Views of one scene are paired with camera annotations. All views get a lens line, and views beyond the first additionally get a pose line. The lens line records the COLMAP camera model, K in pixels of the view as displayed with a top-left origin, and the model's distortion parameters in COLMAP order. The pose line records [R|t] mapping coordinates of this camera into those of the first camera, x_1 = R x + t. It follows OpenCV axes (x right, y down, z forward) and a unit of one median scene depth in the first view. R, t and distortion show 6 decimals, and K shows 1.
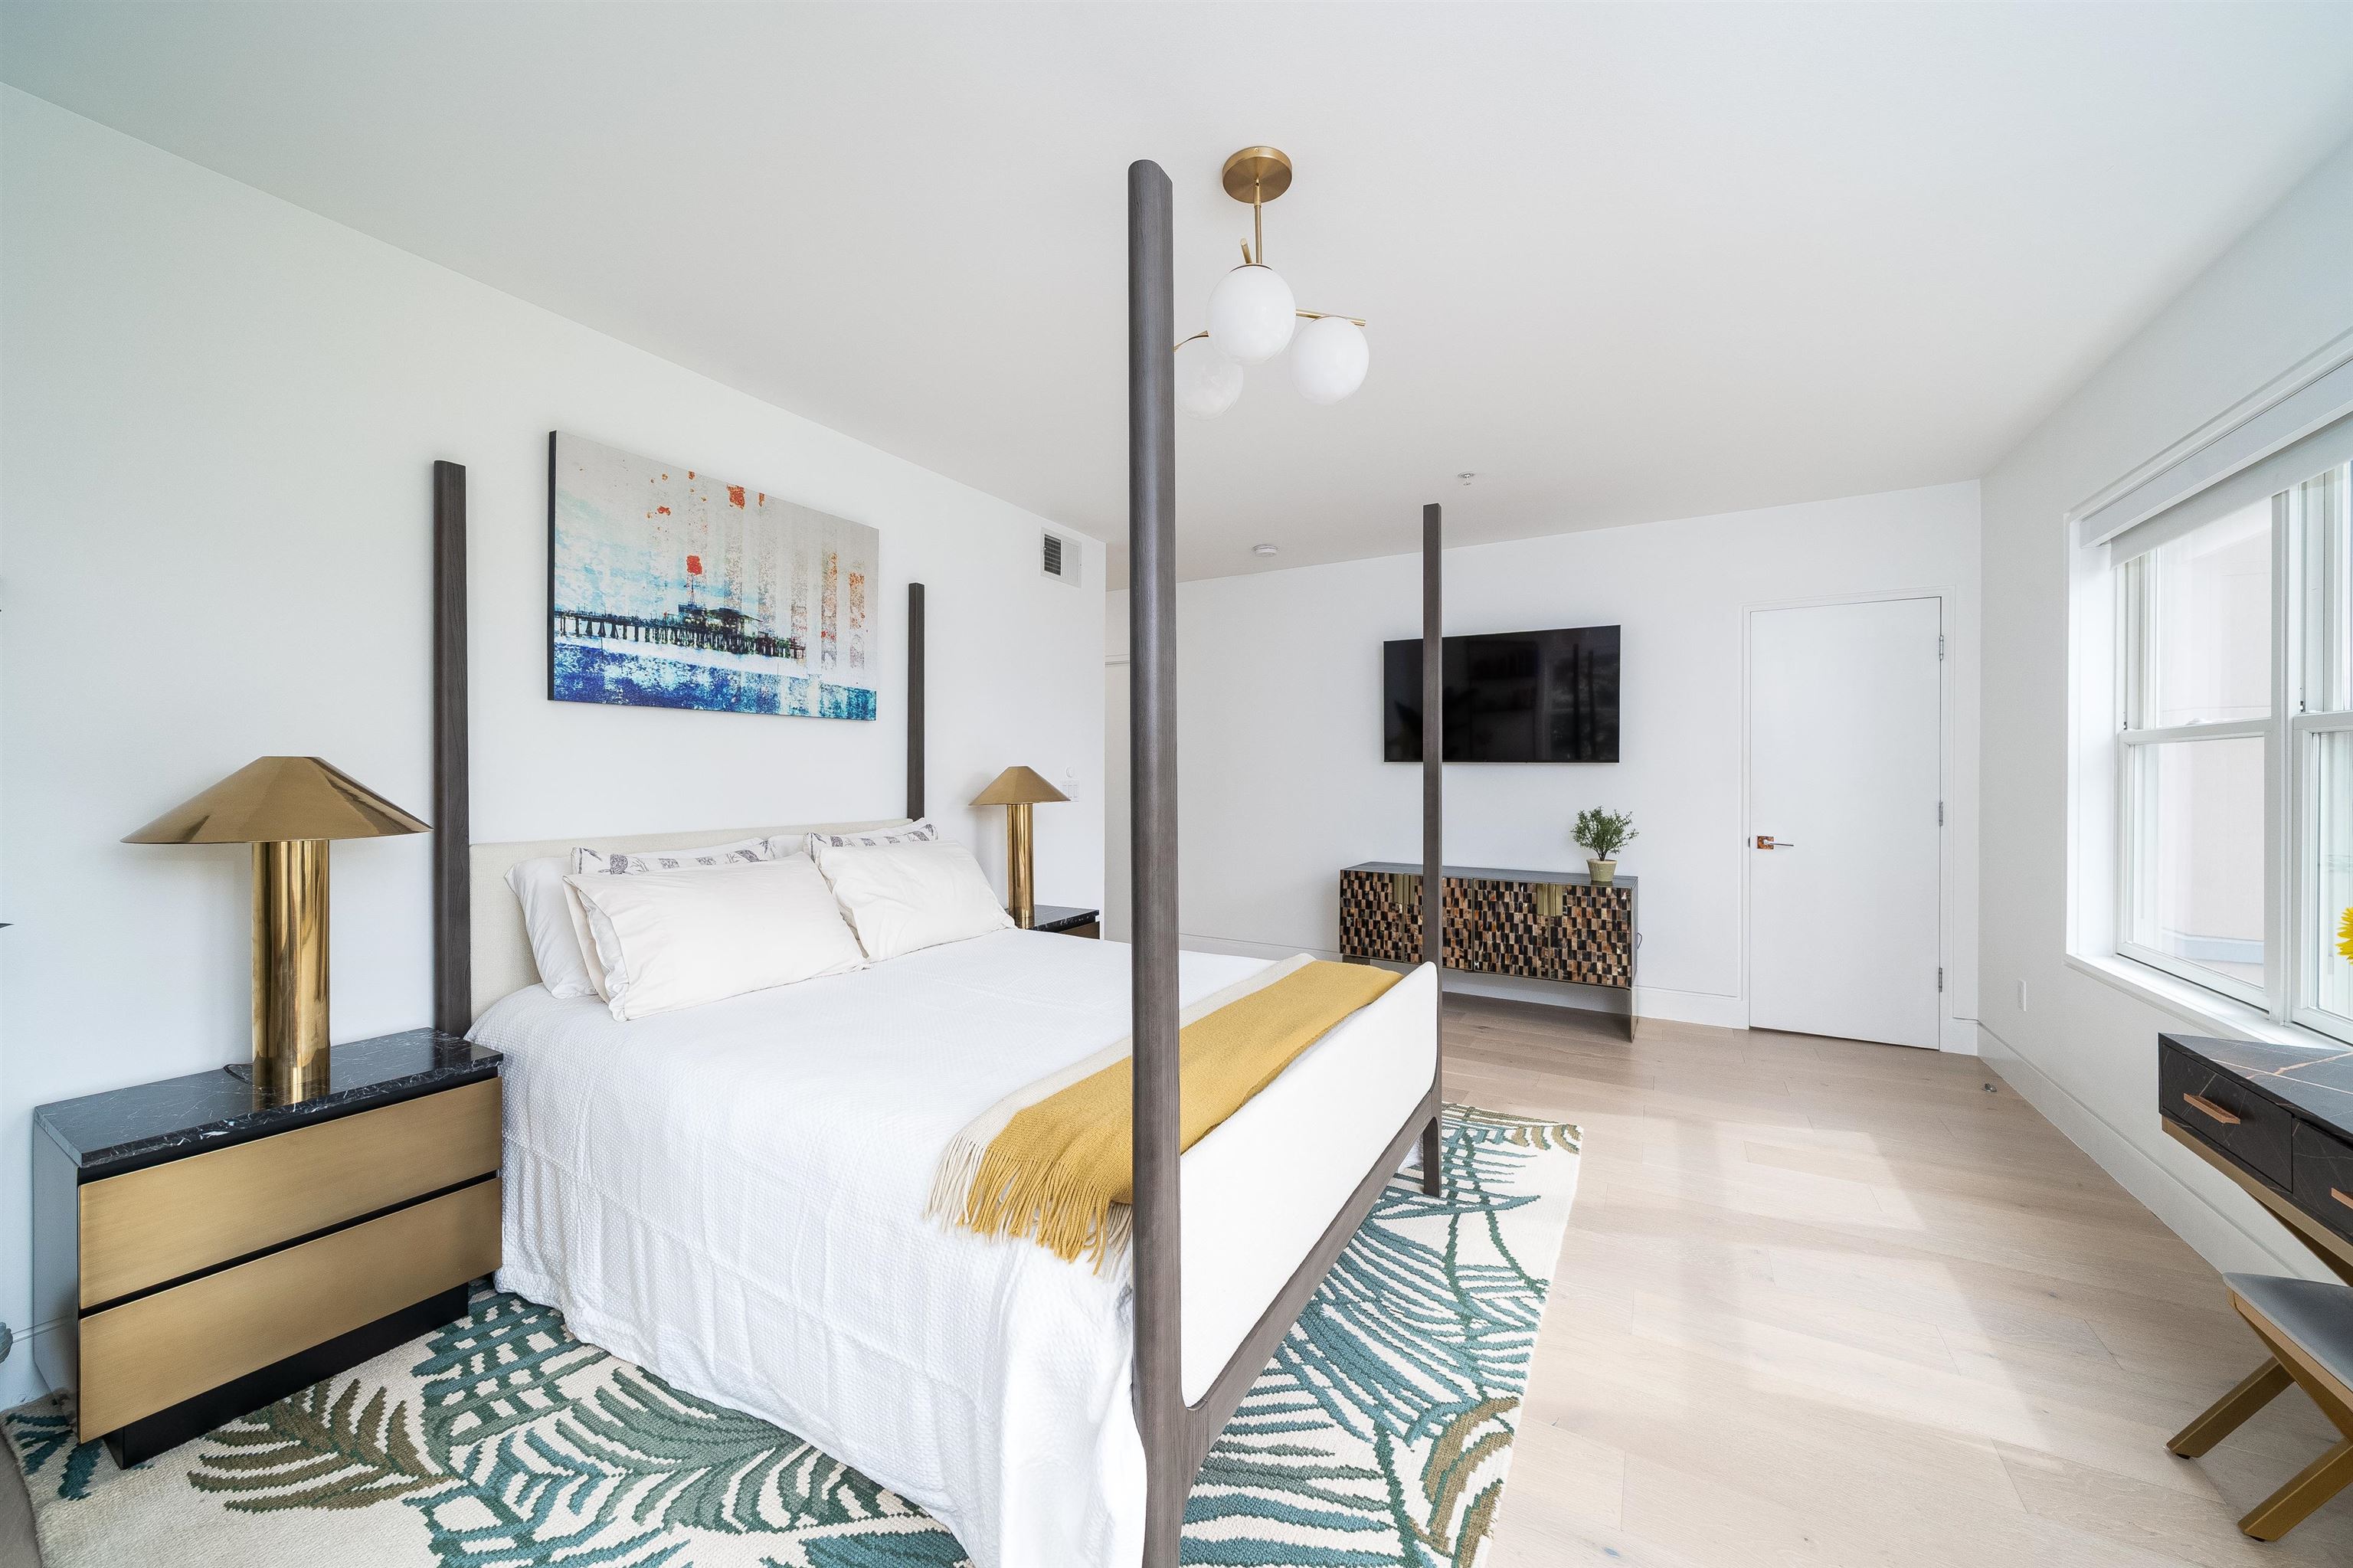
lens RADIAL K [[841.5, 0, 1176.5], [0, 841.5, 784.0], [0, 0, 1]] dist [-0.014253, -0.000067]
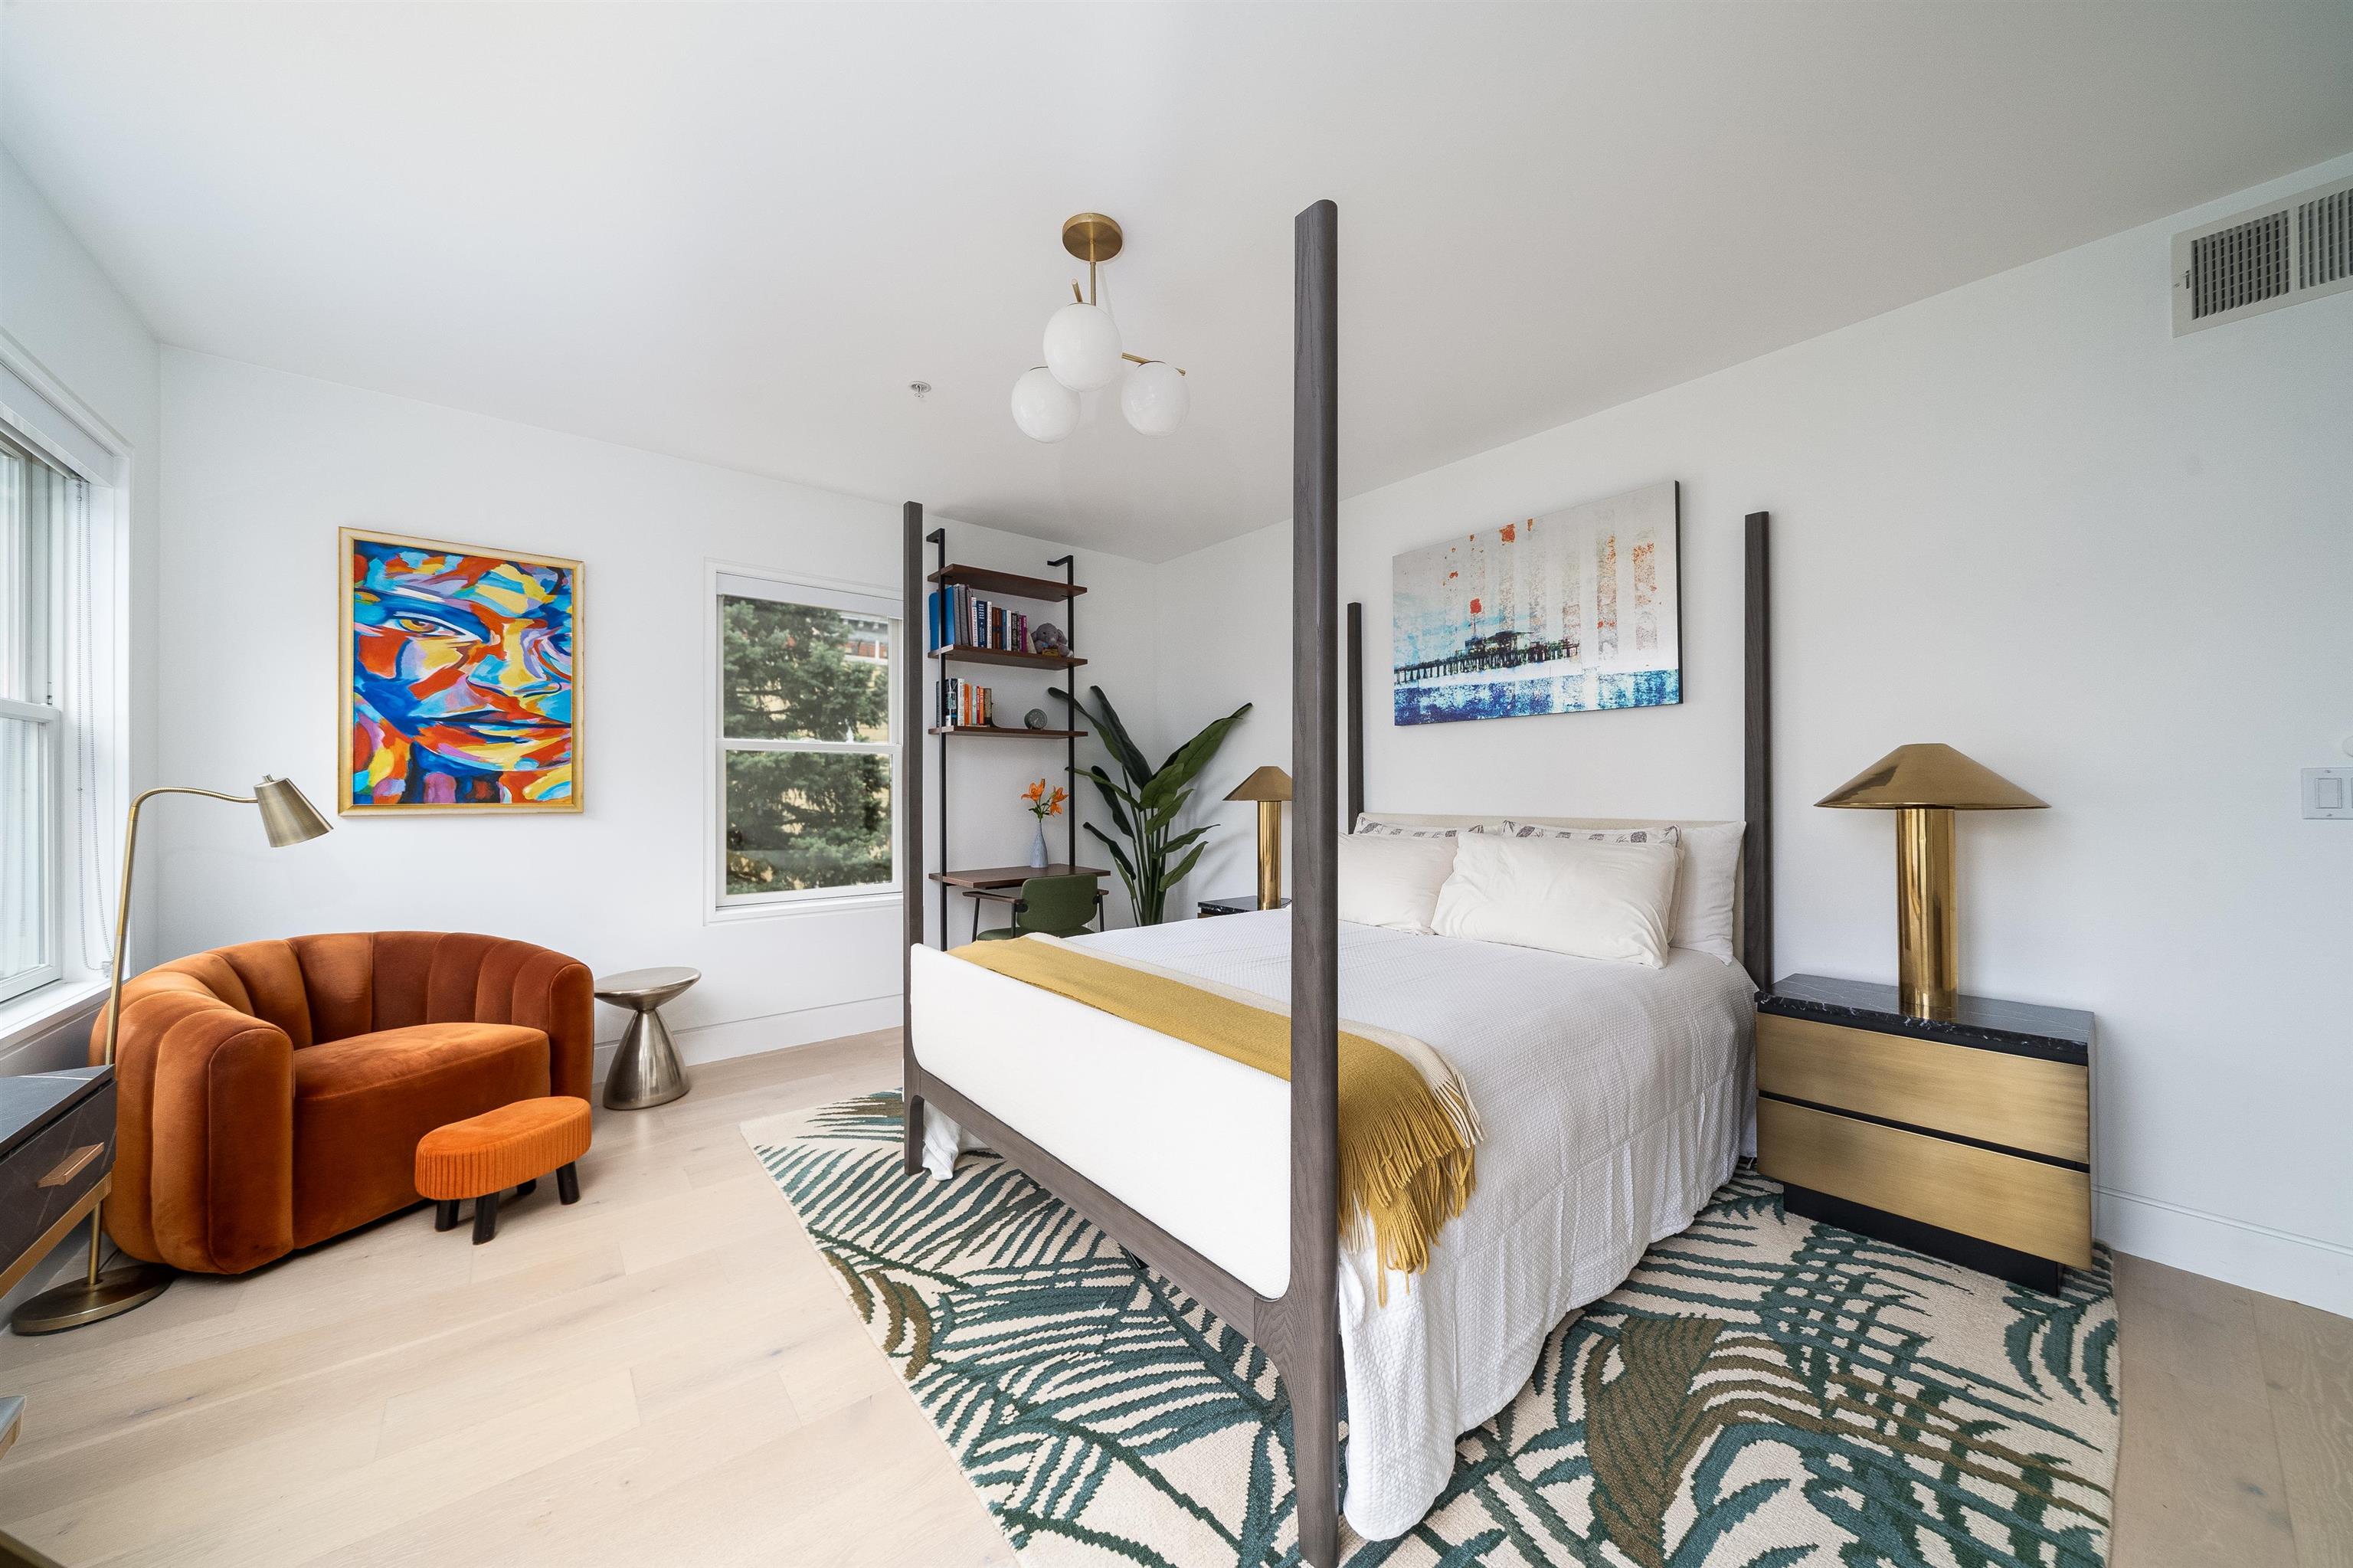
lens RADIAL K [[819.6, 0, 1165.8], [0, 819.6, 786.2], [0, 0, 1]] dist [-0.003796, -0.000211]
pose [[-0.365114, -0.006832, -0.930938, 0.799451], [-0.009045, 0.999952, -0.003791, 0.021963], [0.930919, 0.007036, -0.365158, 1.080292]]
